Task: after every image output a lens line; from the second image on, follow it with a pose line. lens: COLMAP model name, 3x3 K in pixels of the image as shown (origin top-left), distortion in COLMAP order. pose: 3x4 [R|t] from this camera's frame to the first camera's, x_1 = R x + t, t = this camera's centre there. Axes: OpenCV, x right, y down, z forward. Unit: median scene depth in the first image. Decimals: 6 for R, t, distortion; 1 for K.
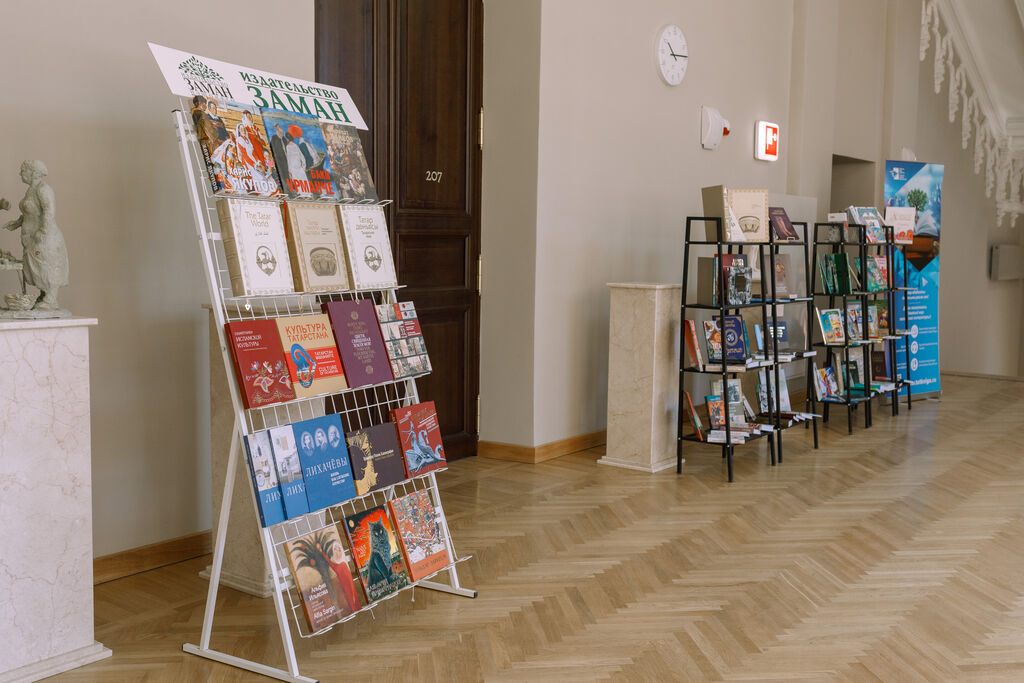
lens RADIAL K [[1000.2, 0, 512.5], [0, 1000.2, 345.8], [0, 0, 1]] dist [-0.023359, 0.000000]
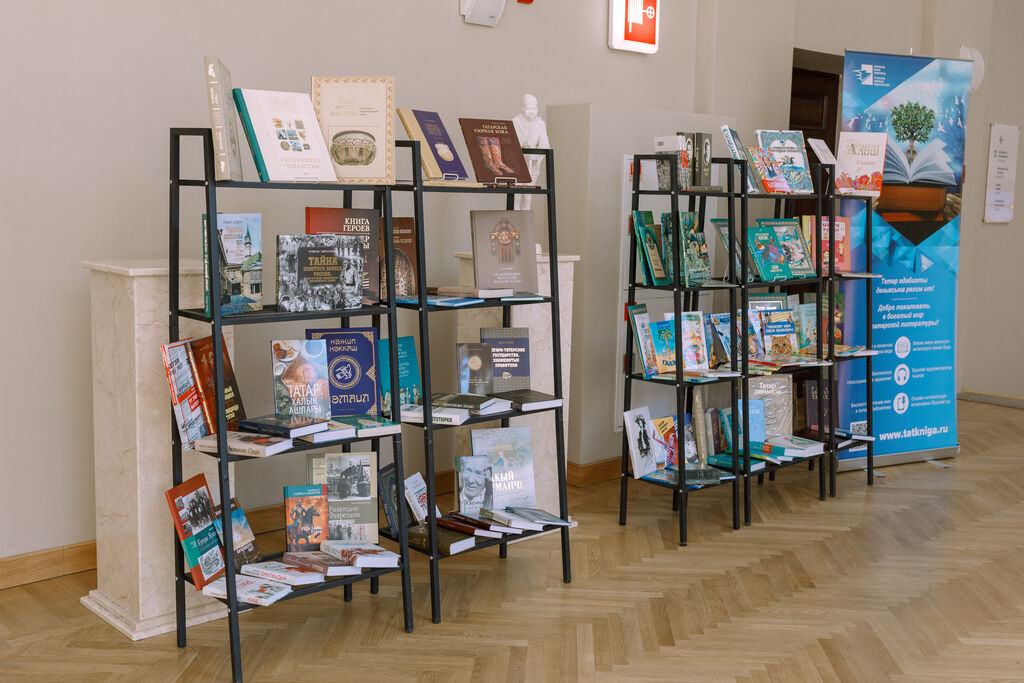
lens RADIAL K [[1072.3, 0, 511.1], [0, 1072.3, 334.1], [0, 0, 1]] dist [0.010039, 0.000000]
pose [[0.986724, 0.038243, -0.157838, 0.277089], [-0.033743, 0.998947, 0.031093, -0.034324], [0.158861, -0.025354, 0.986975, 0.340088]]
